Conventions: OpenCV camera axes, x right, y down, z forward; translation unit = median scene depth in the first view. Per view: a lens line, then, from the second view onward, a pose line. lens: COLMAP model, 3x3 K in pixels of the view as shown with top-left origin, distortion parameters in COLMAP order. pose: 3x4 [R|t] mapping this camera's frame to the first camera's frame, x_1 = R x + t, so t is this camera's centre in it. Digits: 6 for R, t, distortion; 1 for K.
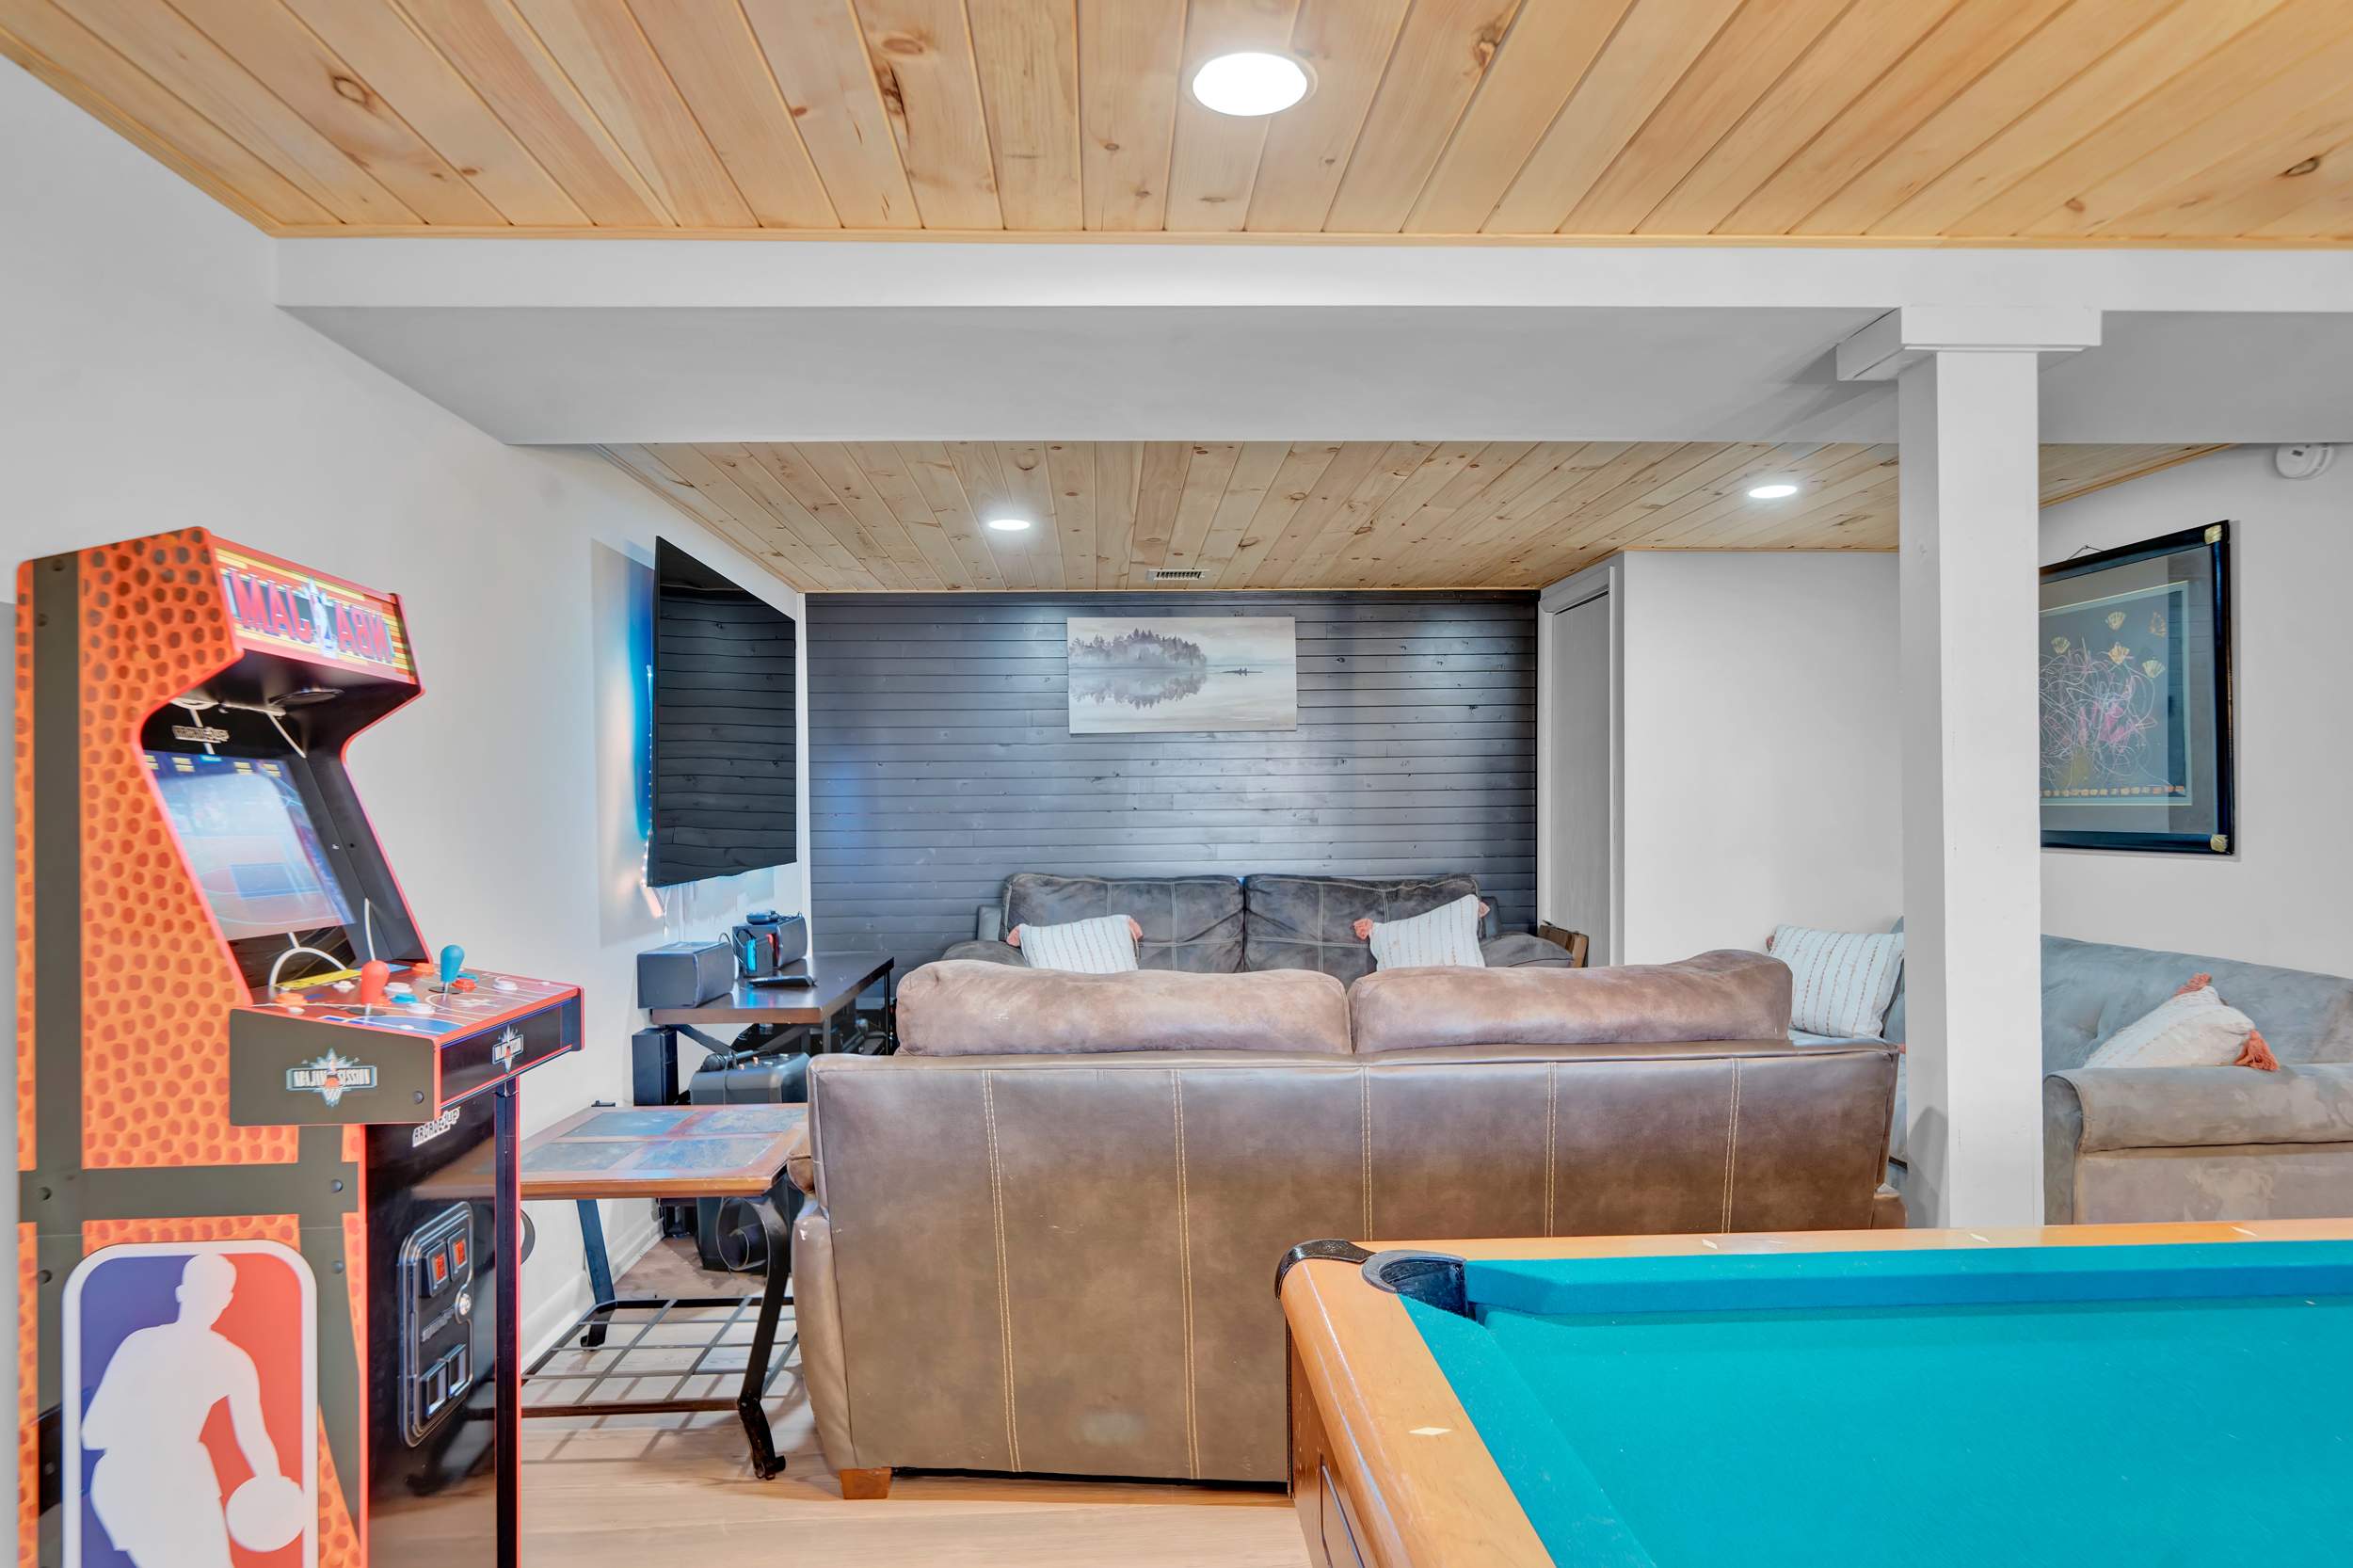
lens RADIAL K [[1353.4, 0, 1168.3], [0, 1353.4, 814.2], [0, 0, 1]] dist [0.003626, 0.000760]
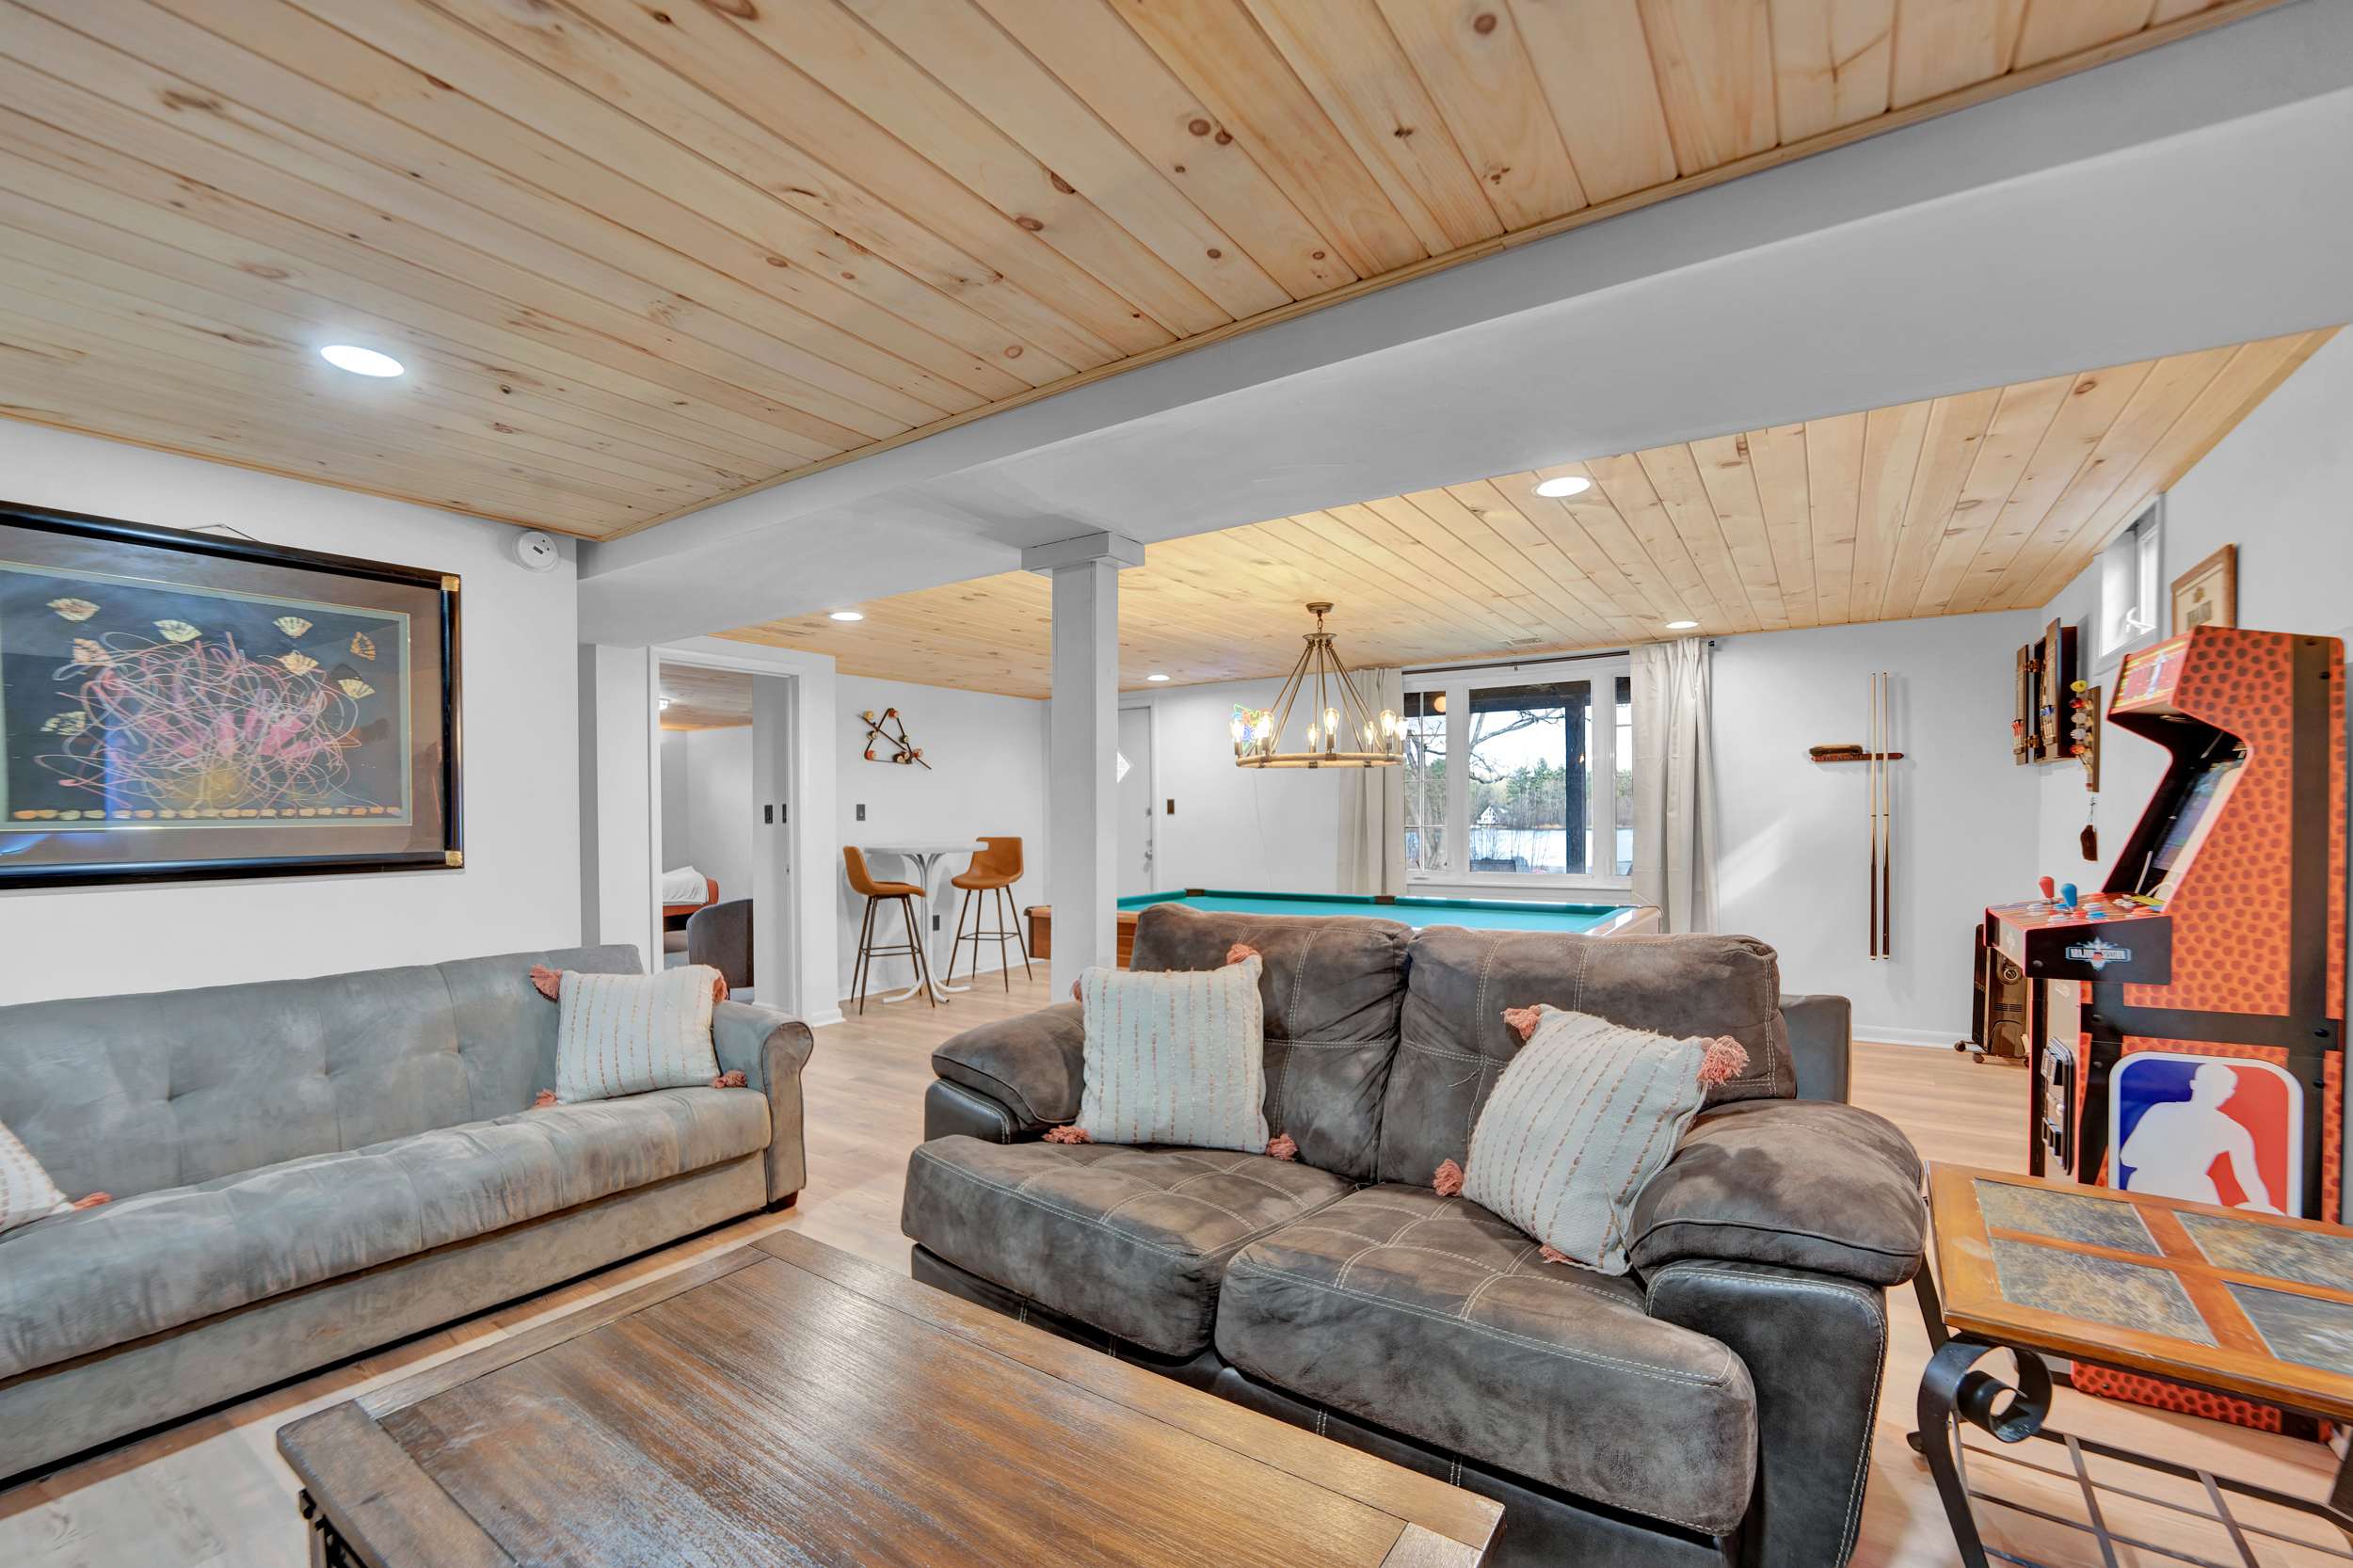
lens RADIAL K [[988.3, 0, 1170.4], [0, 988.3, 825.2], [0, 0, 1]] dist [-0.019804, 0.000928]
pose [[-0.798618, 0.010207, 0.601751, -0.167741], [0.021586, 0.999699, 0.011691, -0.002783], [-0.601451, 0.022326, -0.798598, 1.147371]]
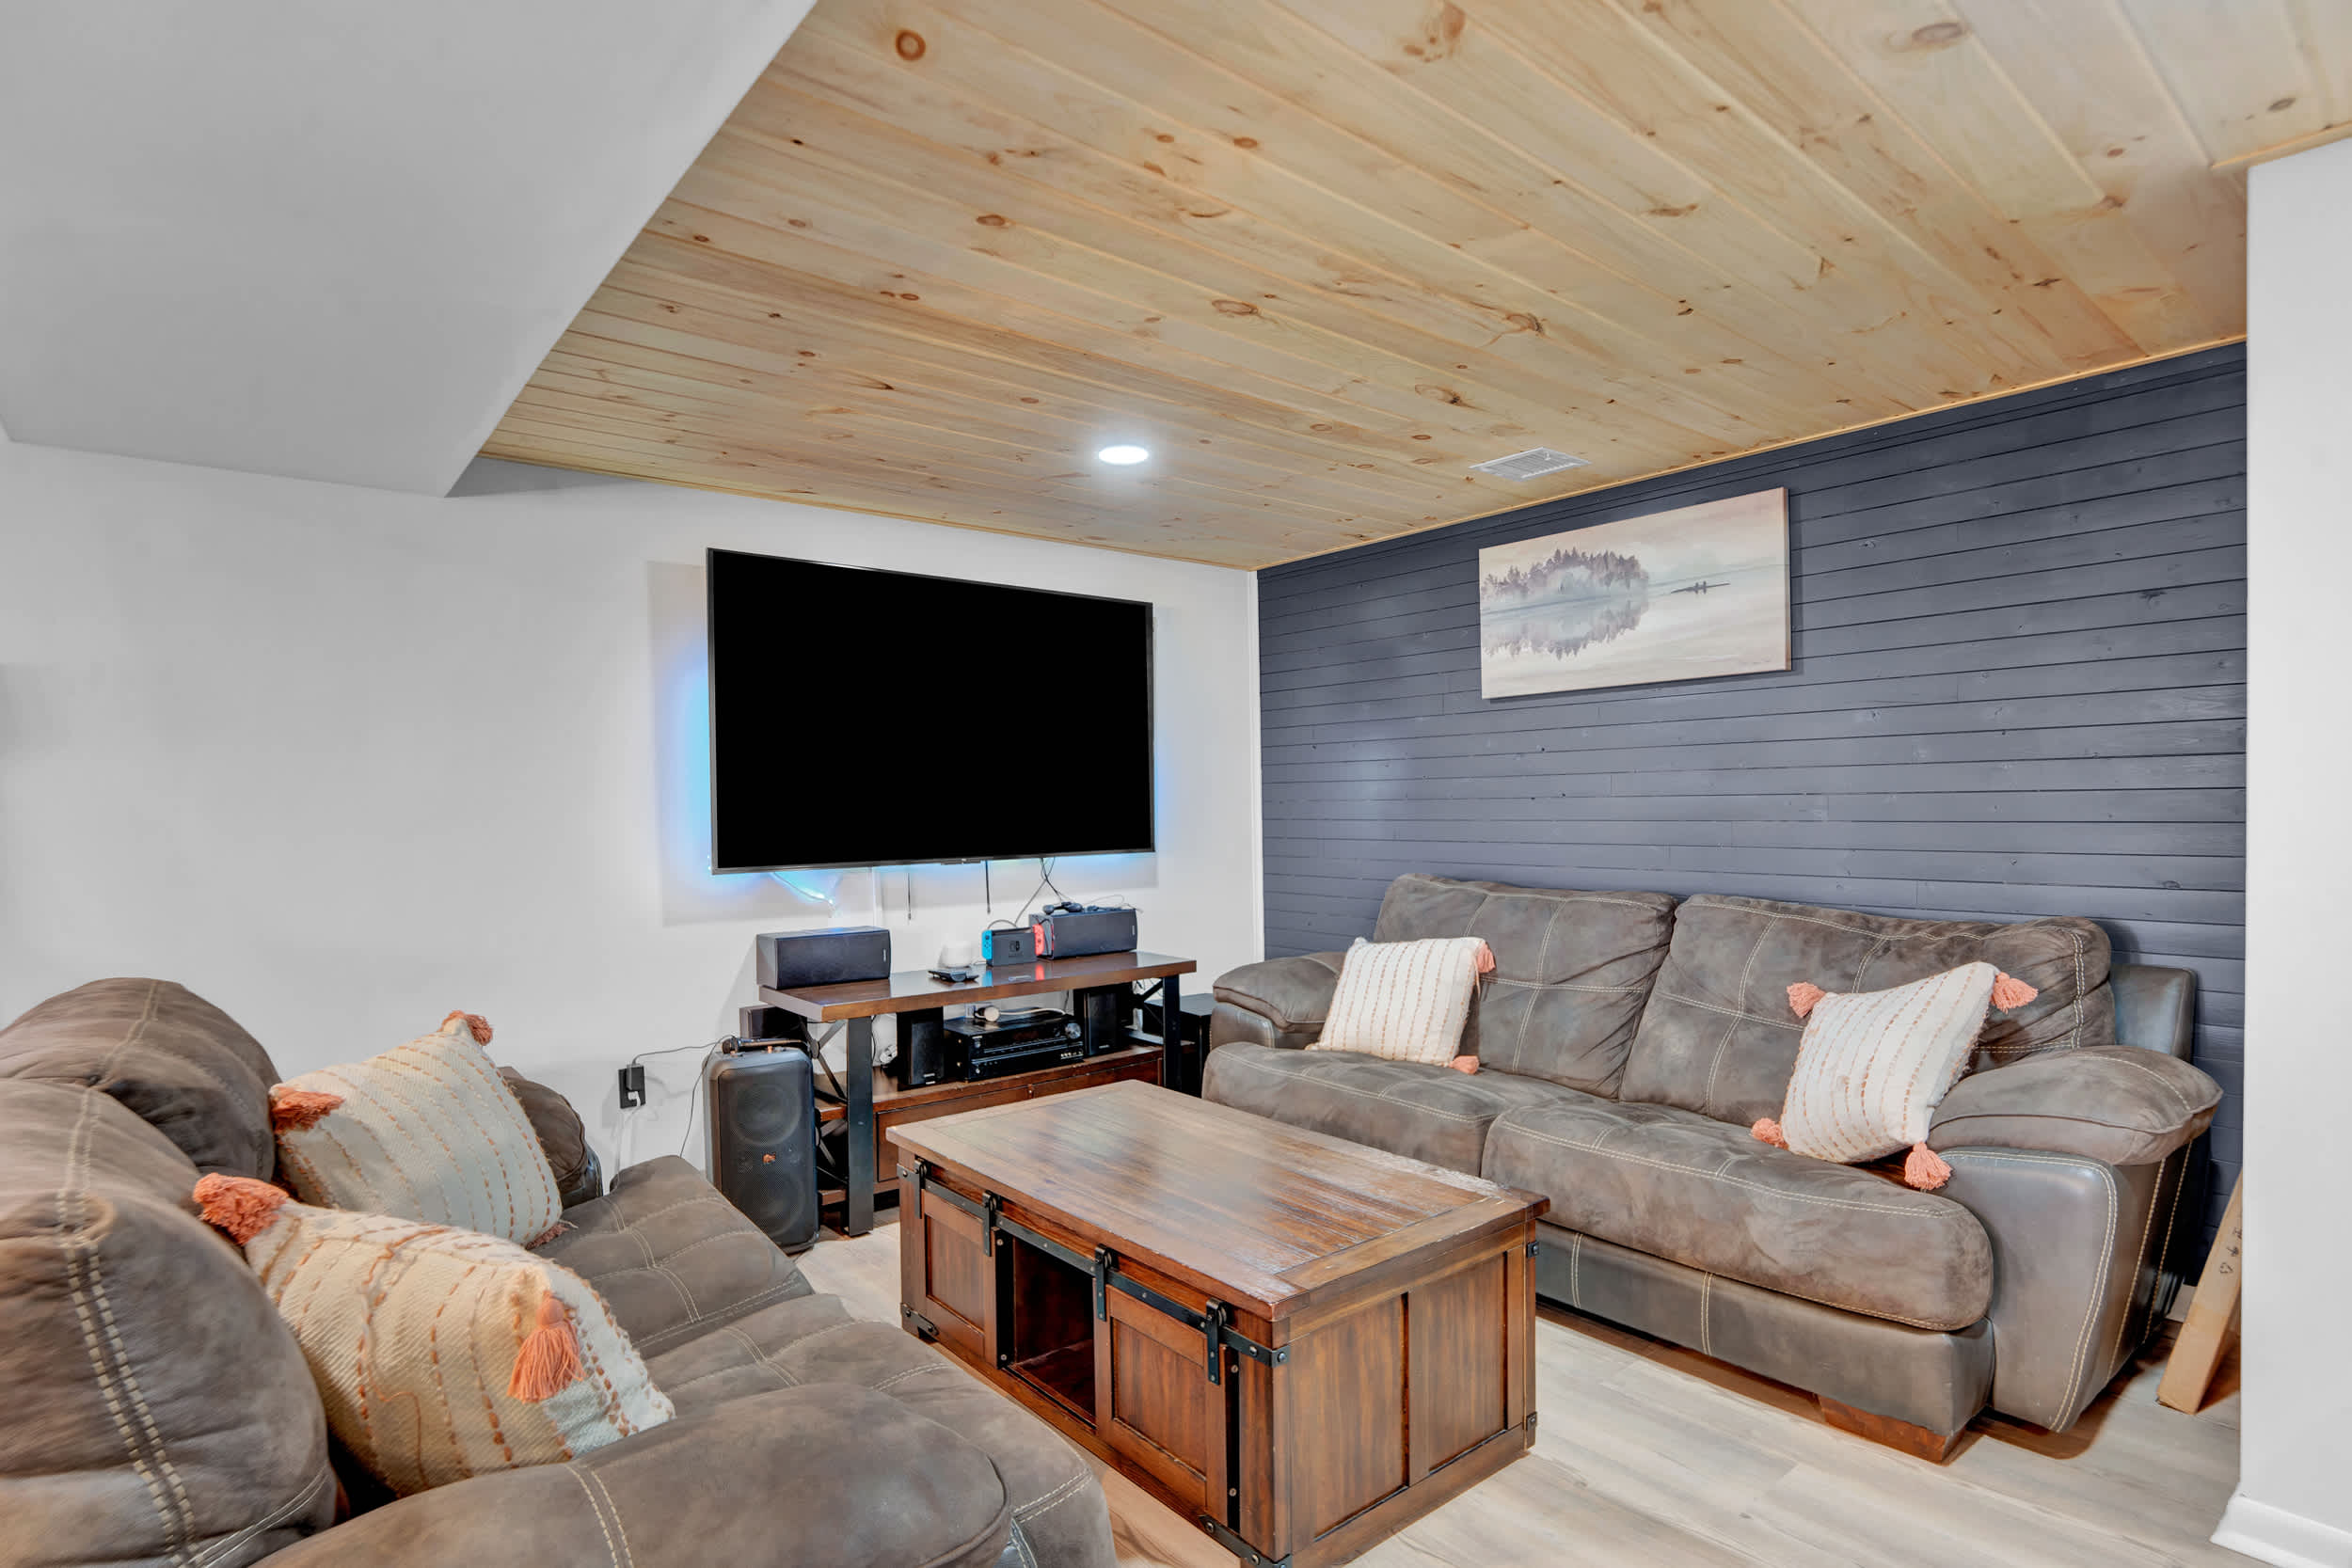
lens RADIAL K [[1199.7, 0, 1178.4], [0, 1199.7, 817.1], [0, 0, 1]] dist [0.000816, 0.000274]
pose [[0.601540, 0.012187, -0.798749, 0.530885], [0.003981, 0.999825, 0.018253, -0.006847], [0.798833, -0.014160, 0.601387, 0.631667]]
